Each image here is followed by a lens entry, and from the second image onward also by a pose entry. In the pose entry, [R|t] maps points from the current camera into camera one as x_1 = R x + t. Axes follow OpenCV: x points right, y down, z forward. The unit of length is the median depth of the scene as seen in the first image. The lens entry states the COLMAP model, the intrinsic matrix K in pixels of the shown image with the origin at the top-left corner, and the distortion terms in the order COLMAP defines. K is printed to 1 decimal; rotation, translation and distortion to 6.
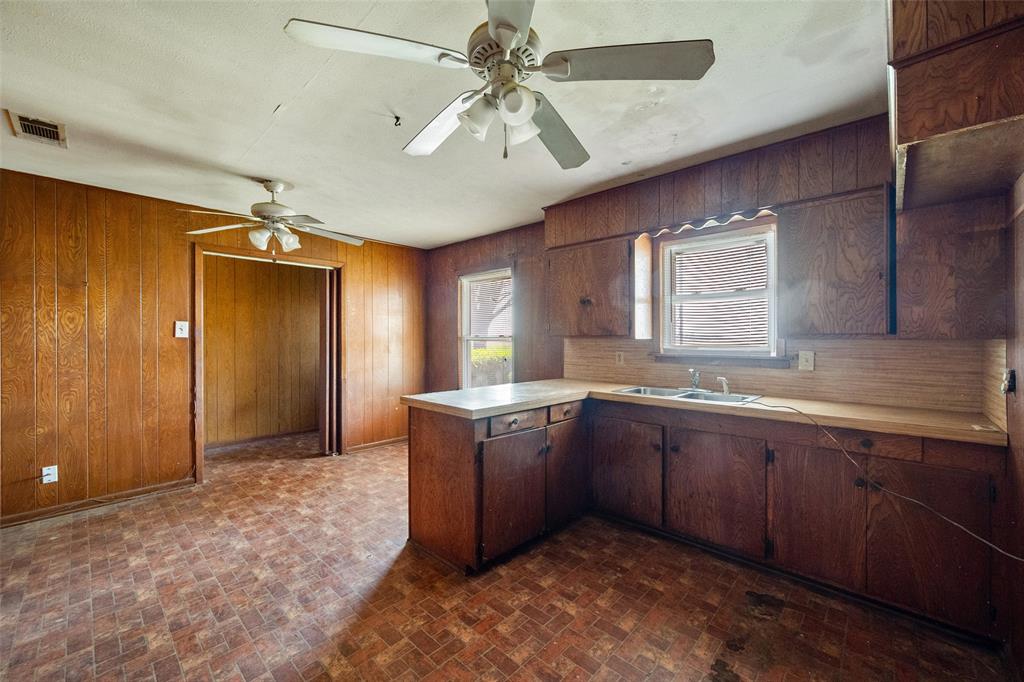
lens RADIAL K [[402.9, 0, 504.7], [0, 402.9, 340.8], [0, 0, 1]] dist [0.000359, 0.000230]
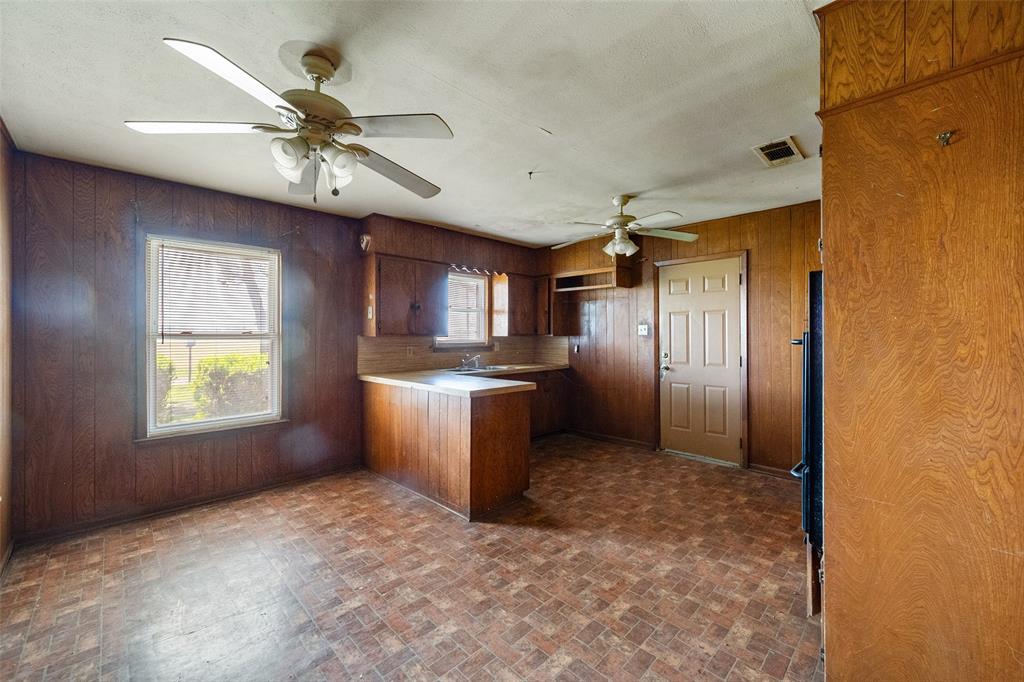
lens RADIAL K [[410.6, 0, 510.6], [0, 410.6, 334.4], [0, 0, 1]] dist [0.001186, 0.000190]
pose [[0.035053, -0.000347, 0.999385, -1.590009], [0.003650, 0.999993, 0.000220, -0.016578], [-0.999379, 0.003640, 0.035054, 0.994870]]
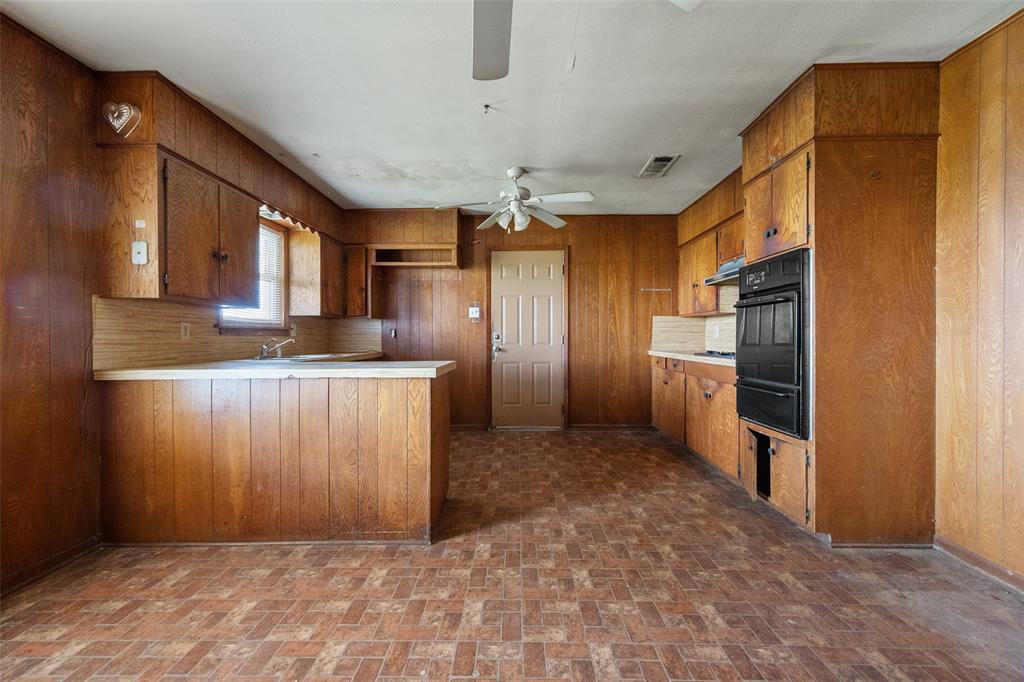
lens RADIAL K [[409.1, 0, 512.0], [0, 409.1, 341.0], [0, 0, 1]] dist [0.000200, 0.000514]
pose [[-0.679981, -0.006156, 0.733204, -1.125801], [0.004310, 0.999914, 0.012392, 0.086288], [-0.733217, 0.011586, -0.679896, 1.688802]]
